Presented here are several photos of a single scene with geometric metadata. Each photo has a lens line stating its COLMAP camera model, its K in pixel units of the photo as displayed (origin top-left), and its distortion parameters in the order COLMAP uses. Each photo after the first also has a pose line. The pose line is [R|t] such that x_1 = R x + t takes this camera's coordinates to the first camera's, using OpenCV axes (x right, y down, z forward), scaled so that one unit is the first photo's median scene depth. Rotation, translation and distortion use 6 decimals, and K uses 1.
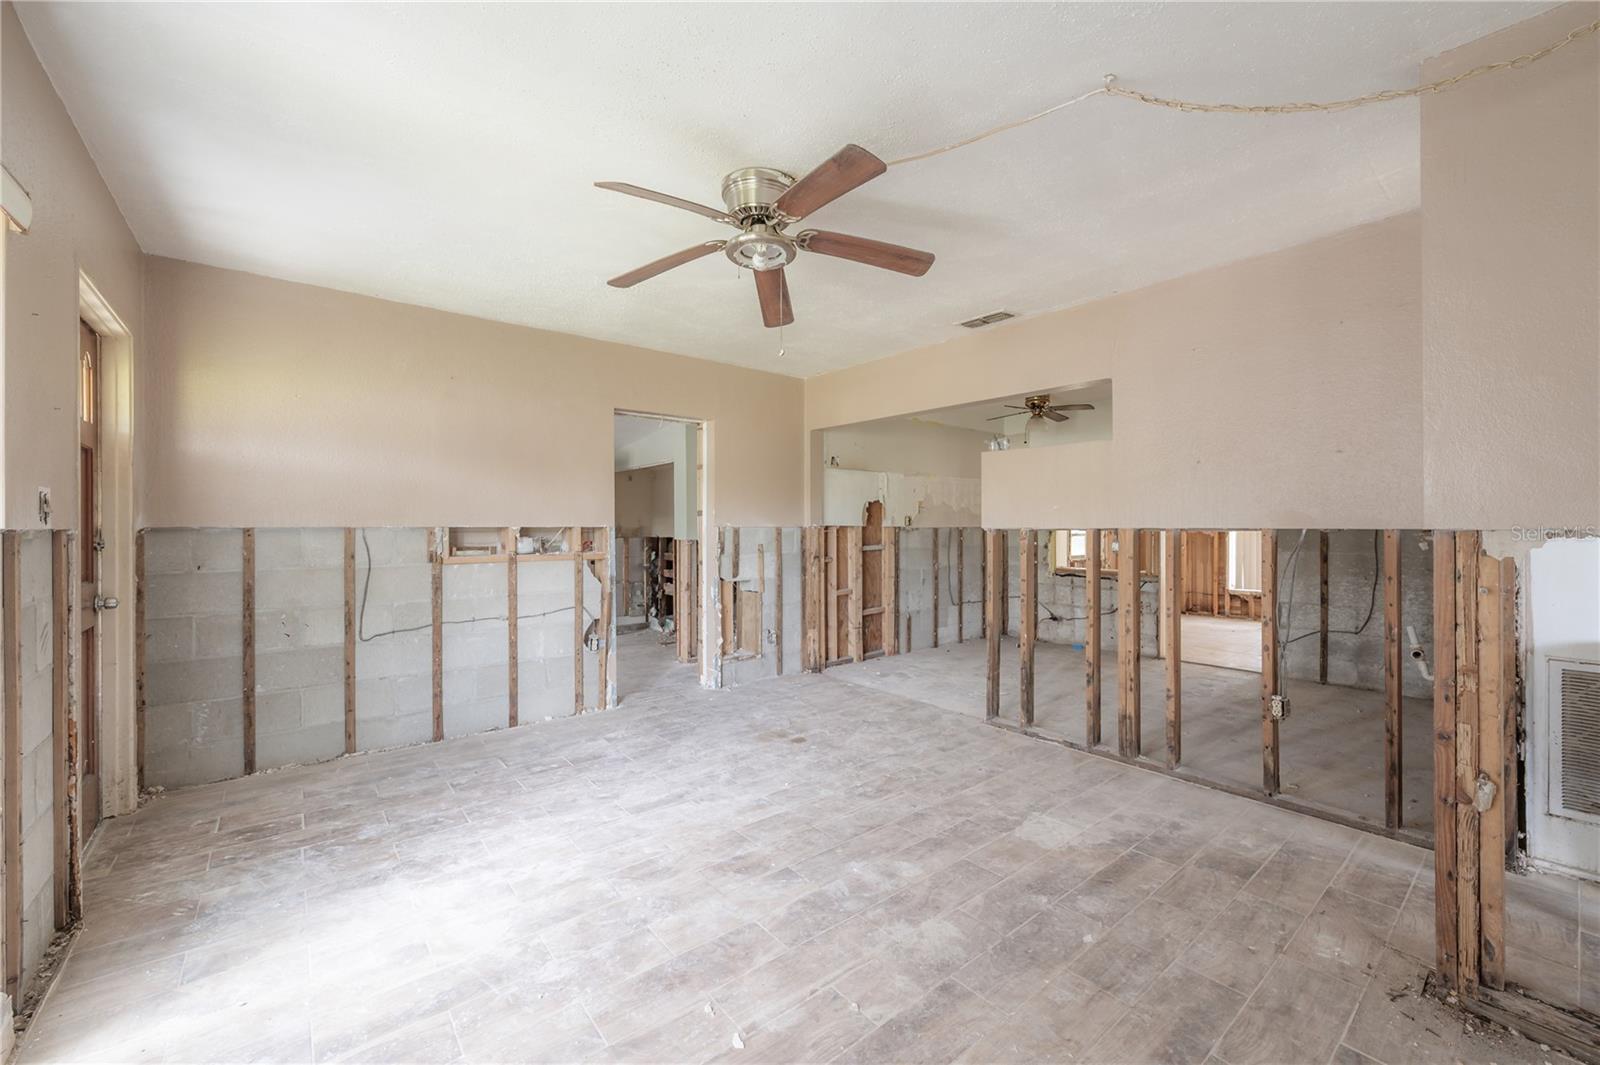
lens RADIAL K [[636.1, 0, 810.6], [0, 636.1, 529.5], [0, 0, 1]] dist [0.002033, -0.001756]
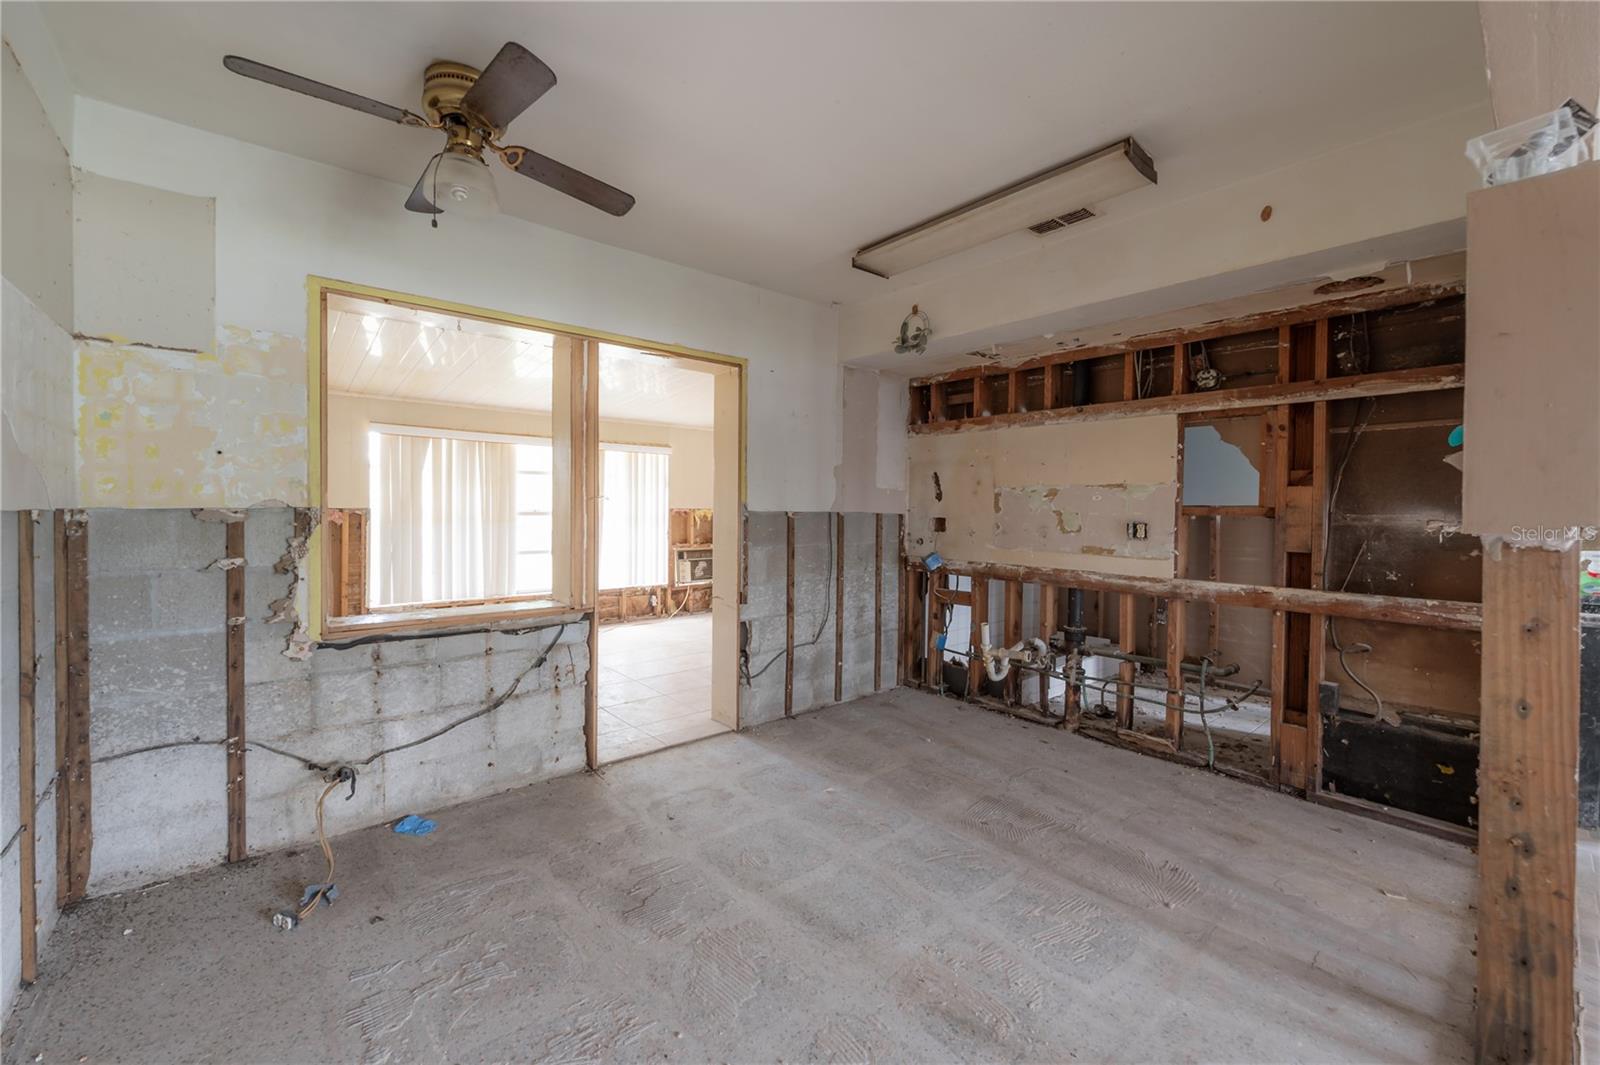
lens RADIAL K [[636.1, 0, 789.2], [0, 636.1, 519.2], [0, 0, 1]] dist [0.002033, -0.001756]
pose [[-0.007181, -0.014181, 0.999874, 0.065440], [-0.001563, 0.999898, 0.014170, -0.006315], [-0.999973, -0.001461, -0.007203, 1.291238]]
